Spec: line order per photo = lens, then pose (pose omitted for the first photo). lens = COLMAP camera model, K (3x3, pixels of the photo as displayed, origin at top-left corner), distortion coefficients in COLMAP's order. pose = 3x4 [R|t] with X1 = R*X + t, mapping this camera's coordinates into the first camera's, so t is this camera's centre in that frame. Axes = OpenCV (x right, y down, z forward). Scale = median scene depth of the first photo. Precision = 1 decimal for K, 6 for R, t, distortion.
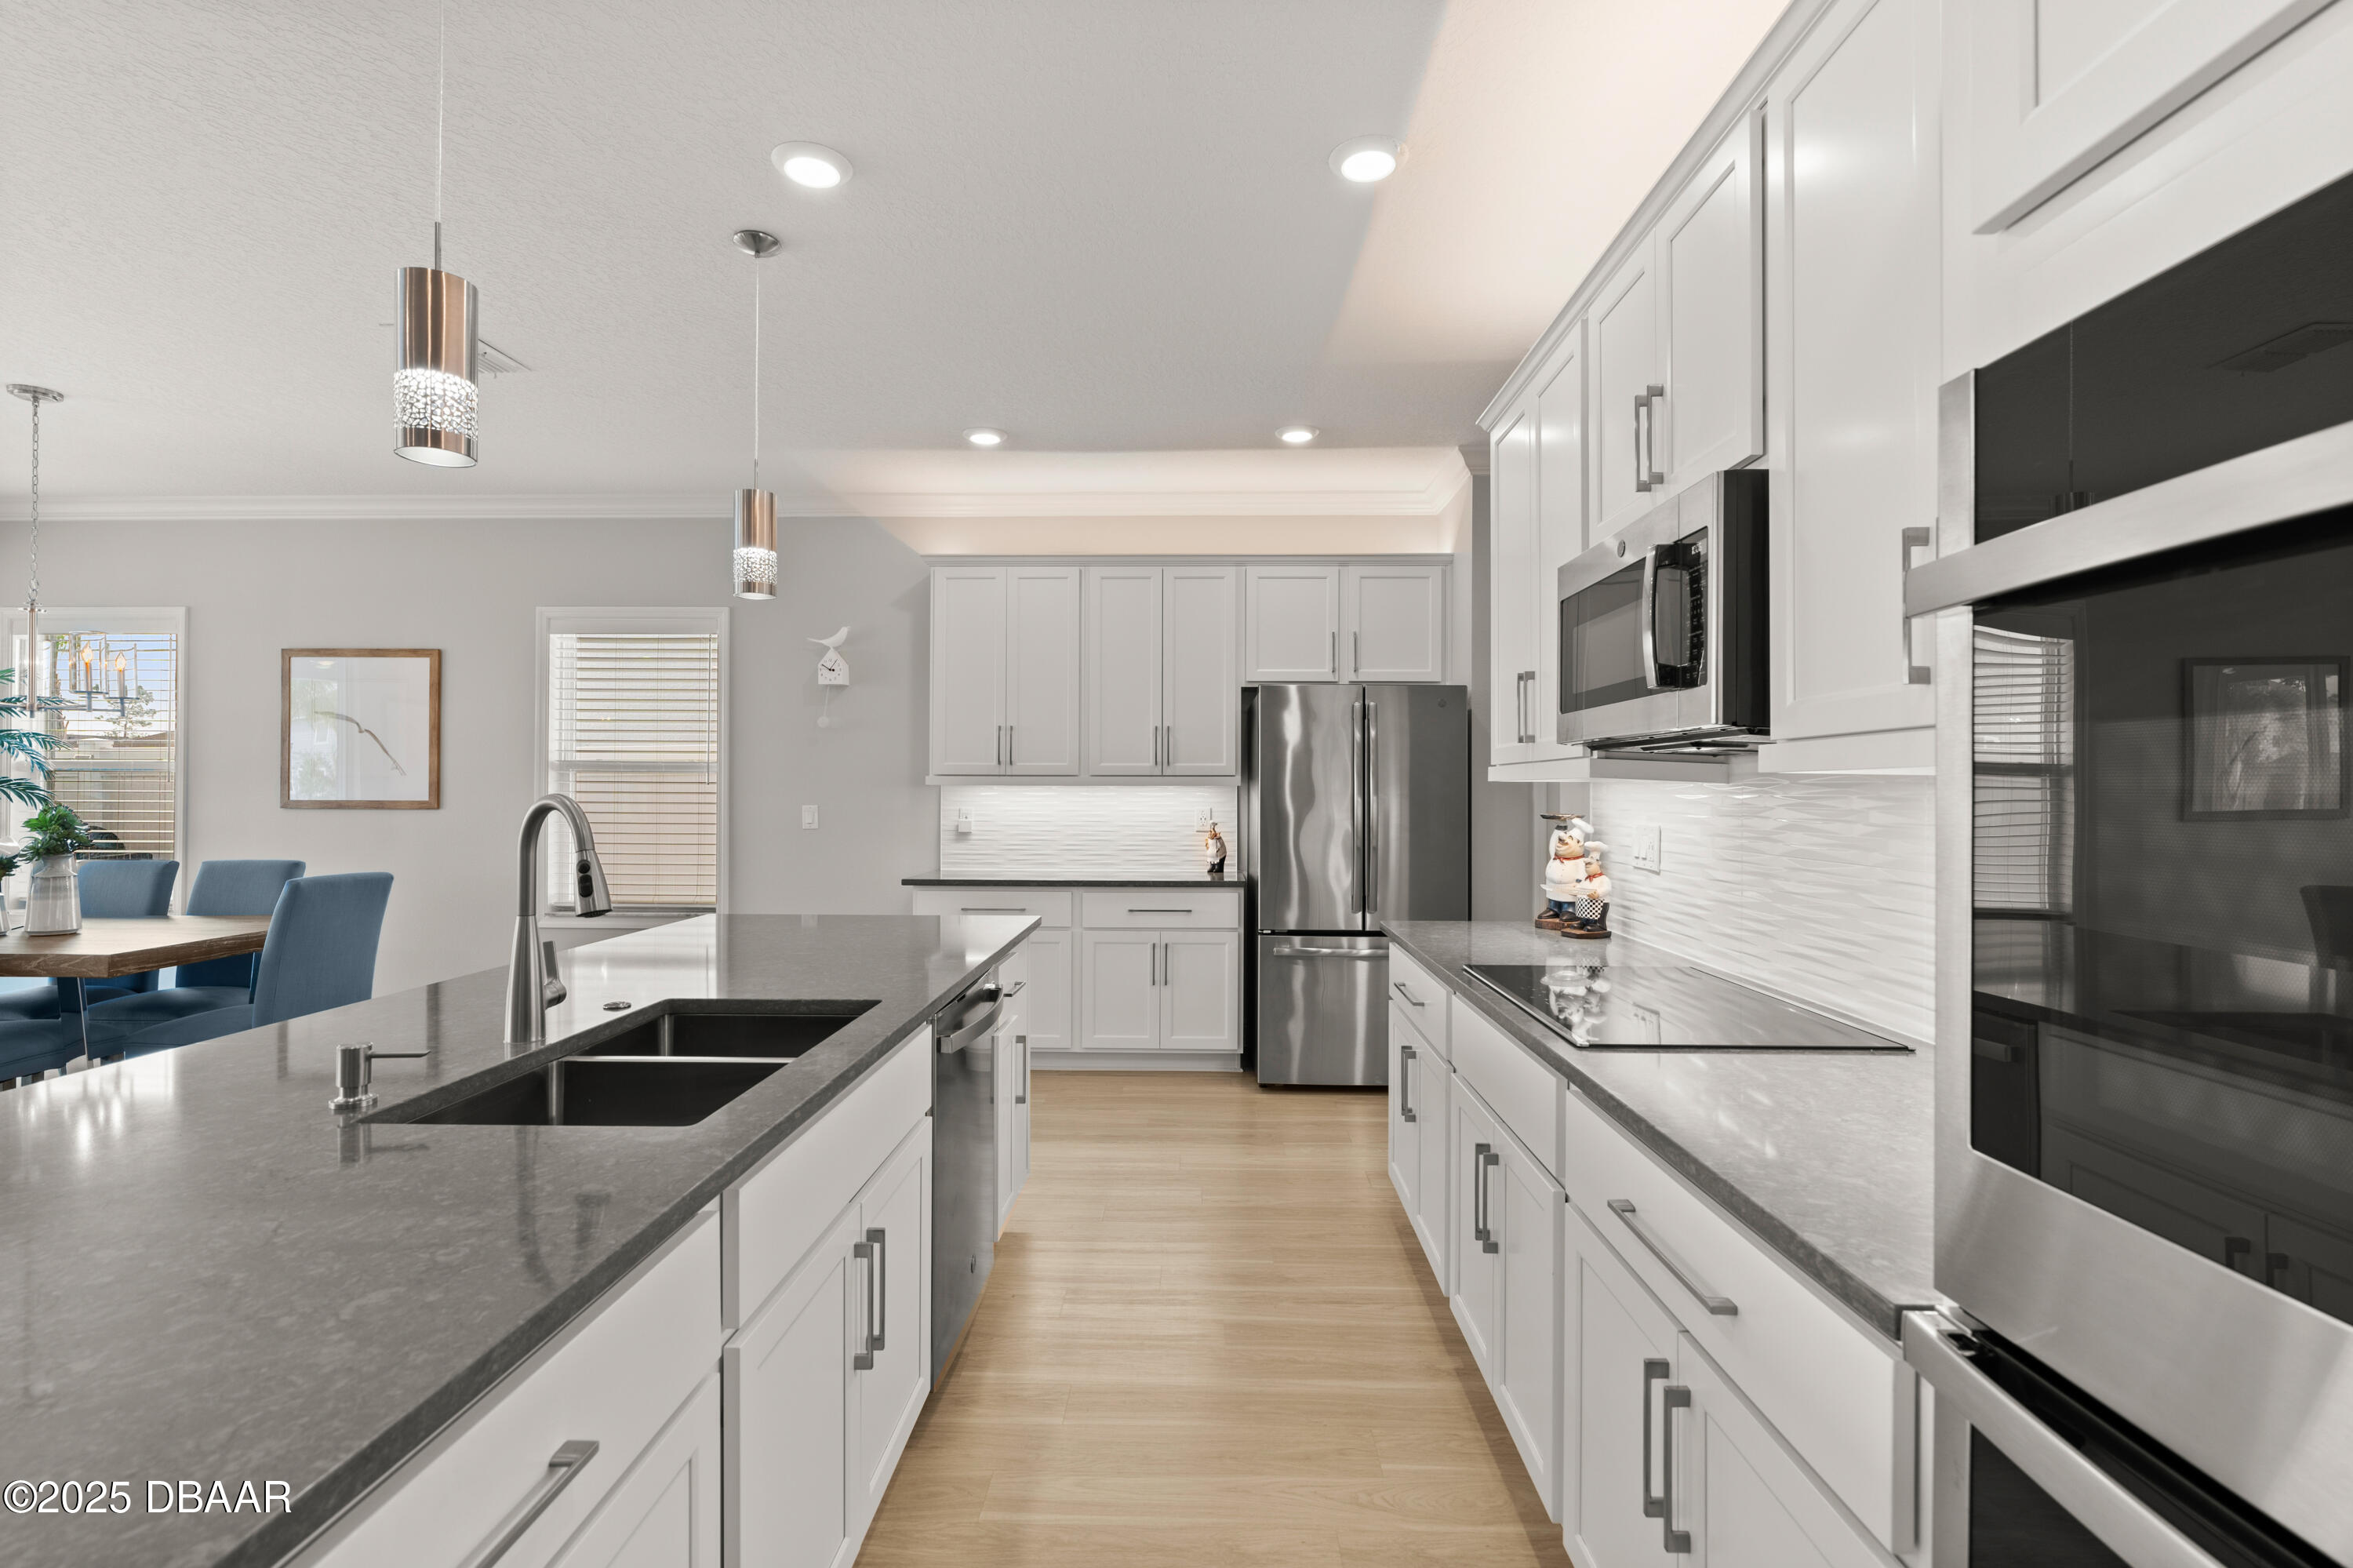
lens RADIAL K [[1068.9, 0, 1180.1], [0, 1068.9, 778.5], [0, 0, 1]] dist [-0.003307, 0.000164]
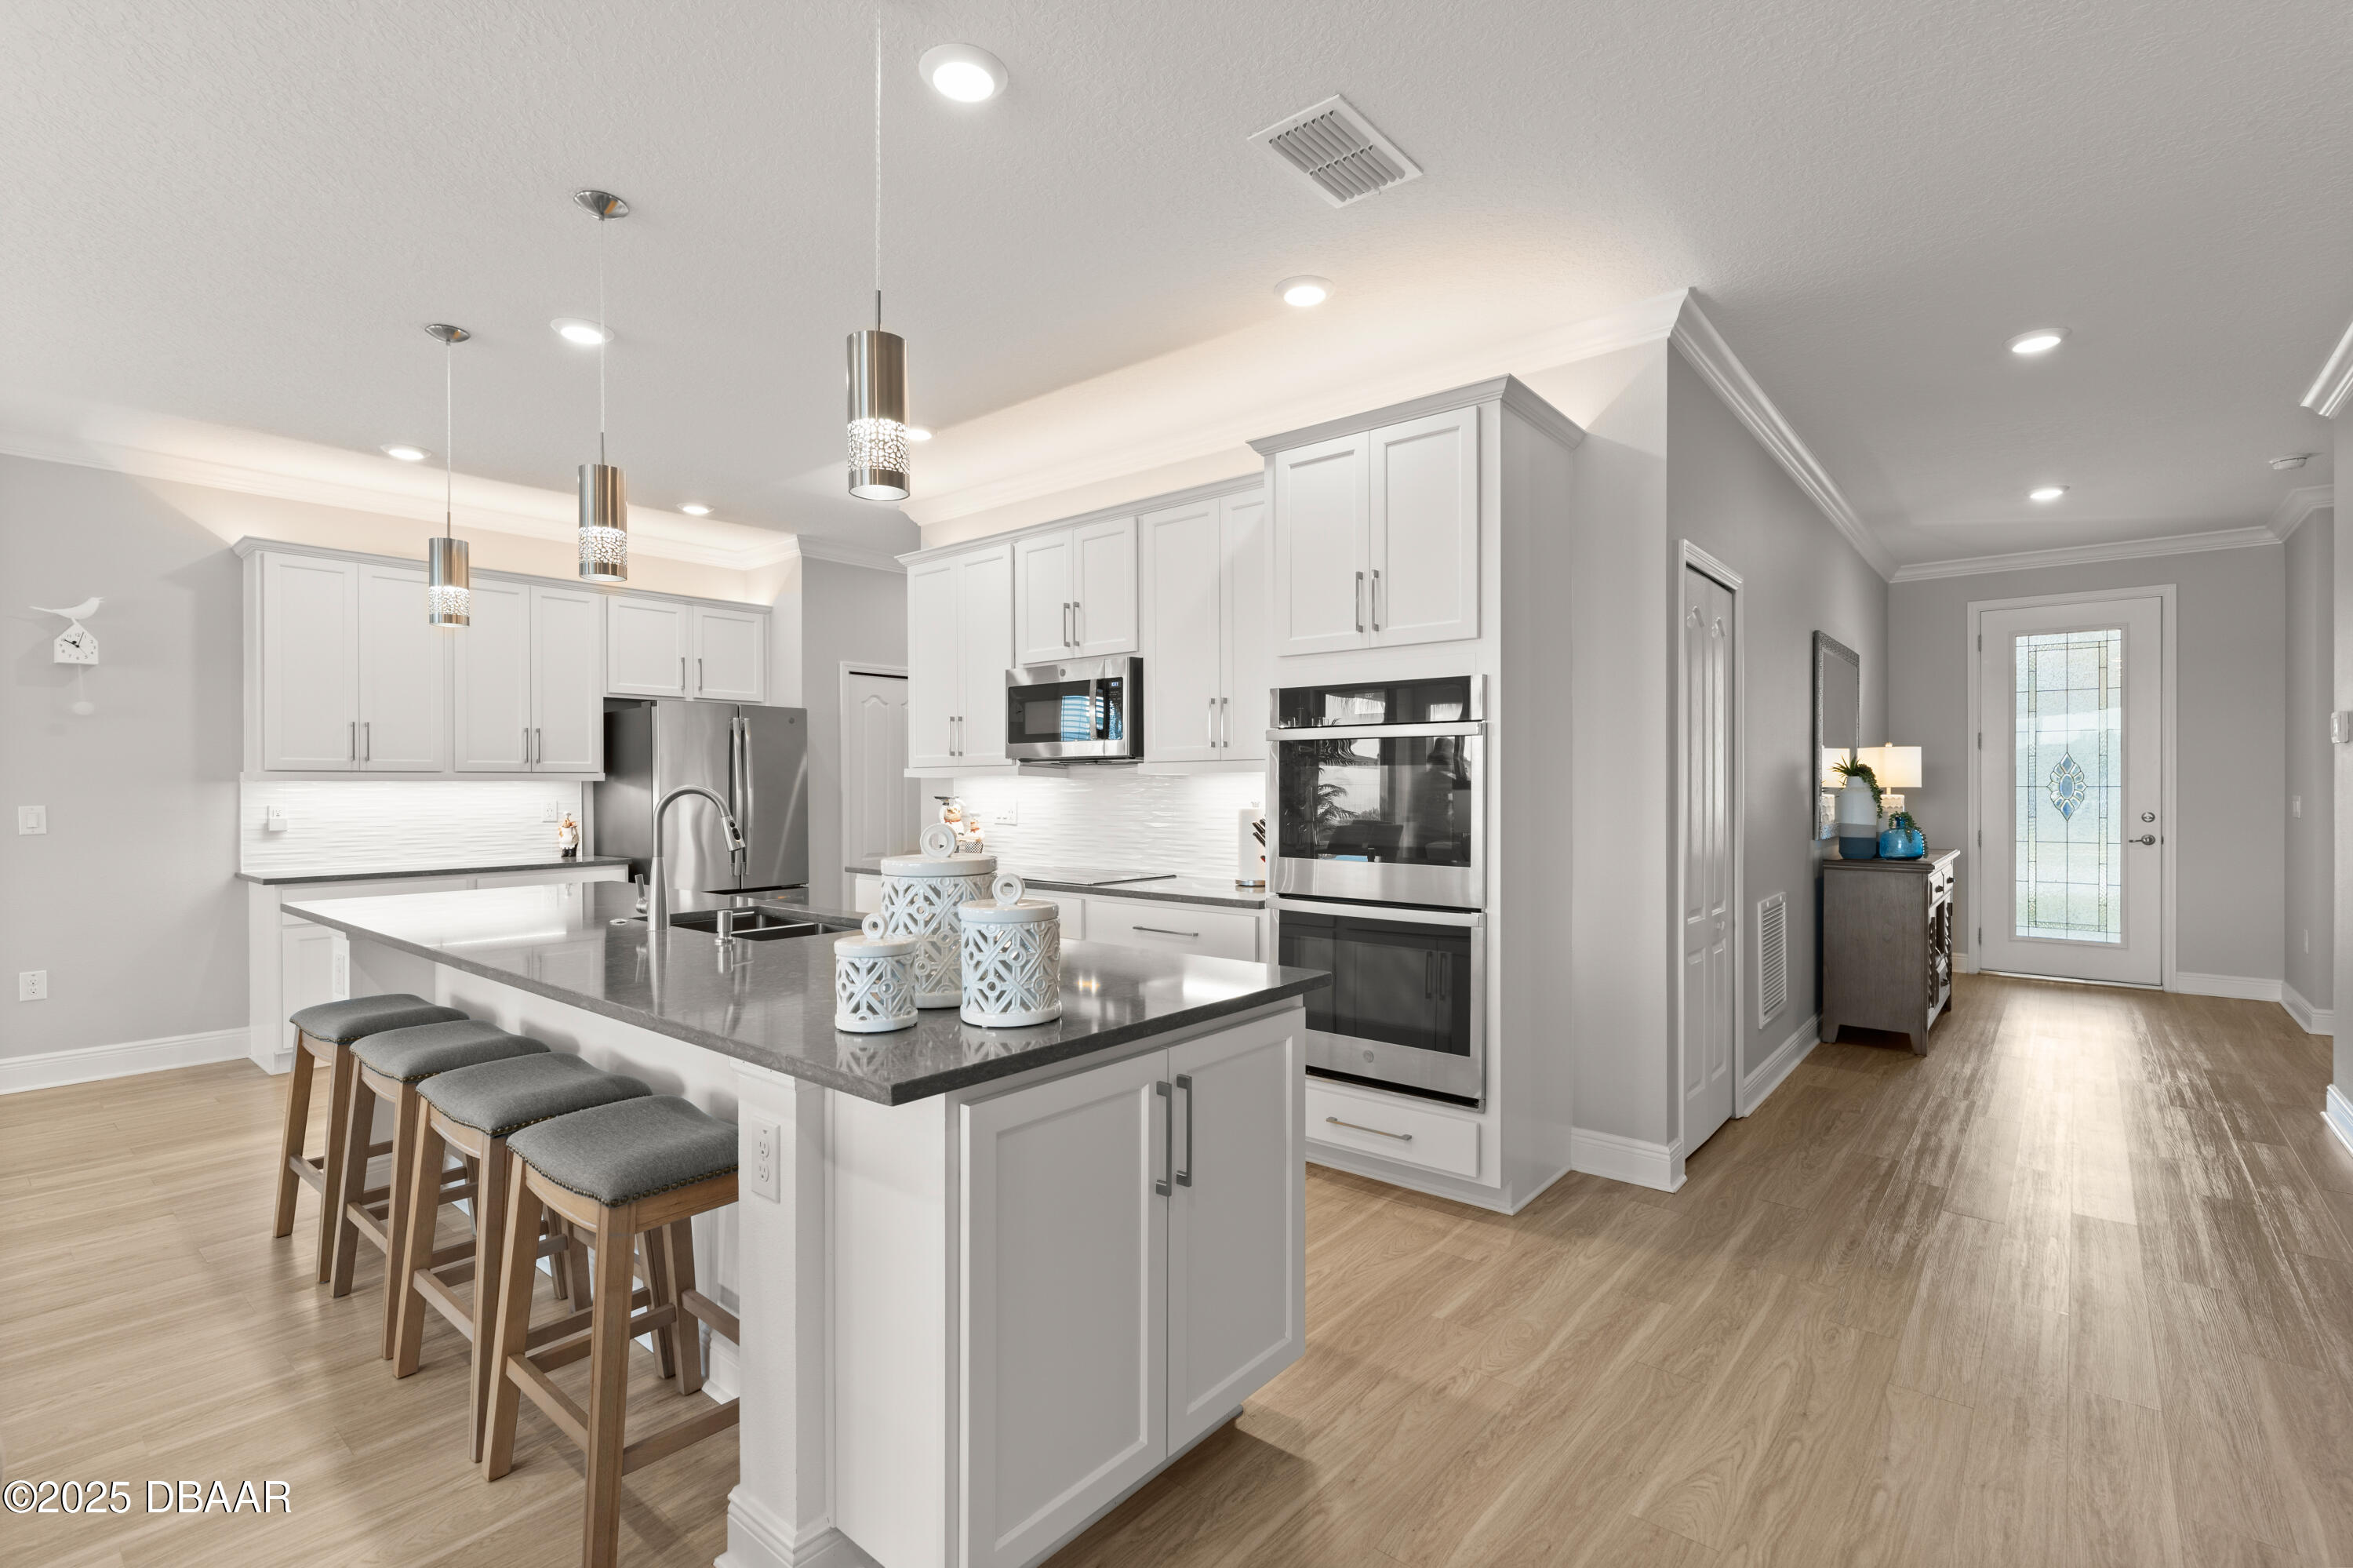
lens RADIAL K [[1068.9, 0, 1179.1], [0, 1068.9, 795.3], [0, 0, 1]] dist [-0.003307, 0.000164]
pose [[0.629498, -0.012568, 0.776900, -0.463260], [-0.002499, 0.999831, 0.018199, -0.000334], [-0.776998, -0.013398, 0.629361, -0.235048]]
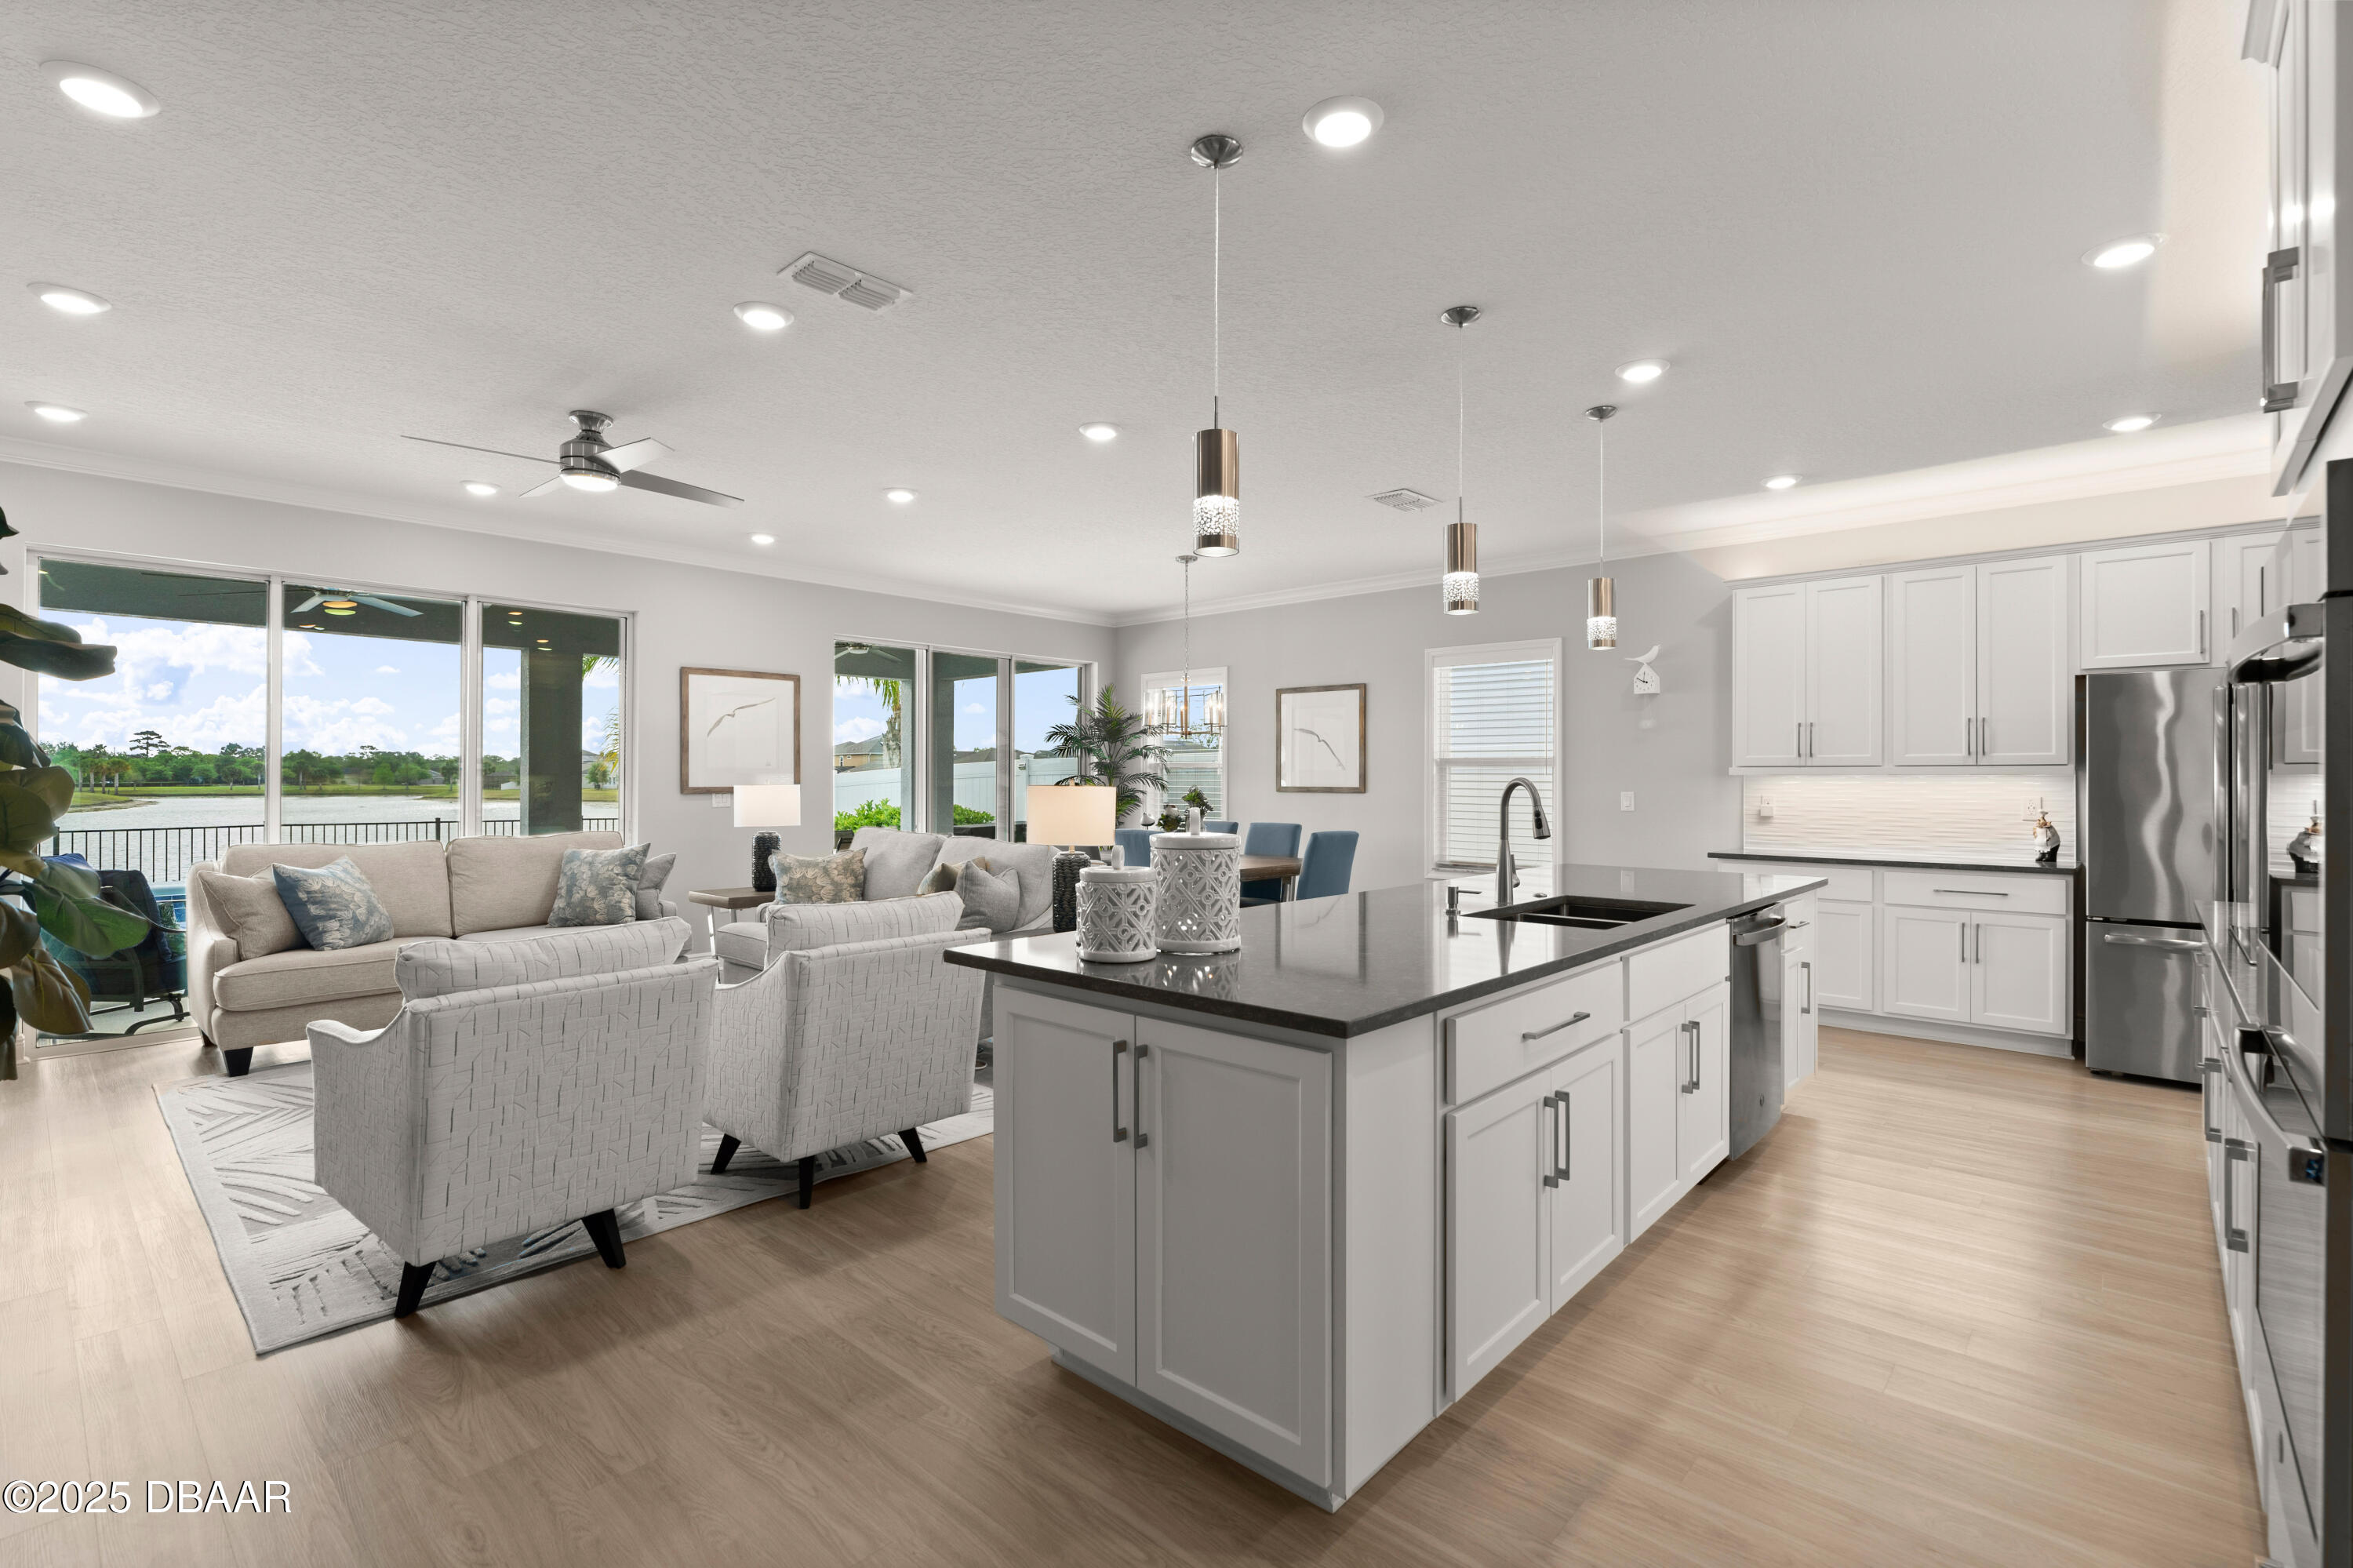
lens RADIAL K [[1068.9, 0, 1179.0], [0, 1068.9, 775.3], [0, 0, 1]] dist [-0.003307, 0.000164]
pose [[0.755993, -0.003818, -0.654569, 0.076347], [0.006173, 0.999980, 0.001296, 0.001185], [0.654551, -0.005020, 0.756001, -0.296398]]
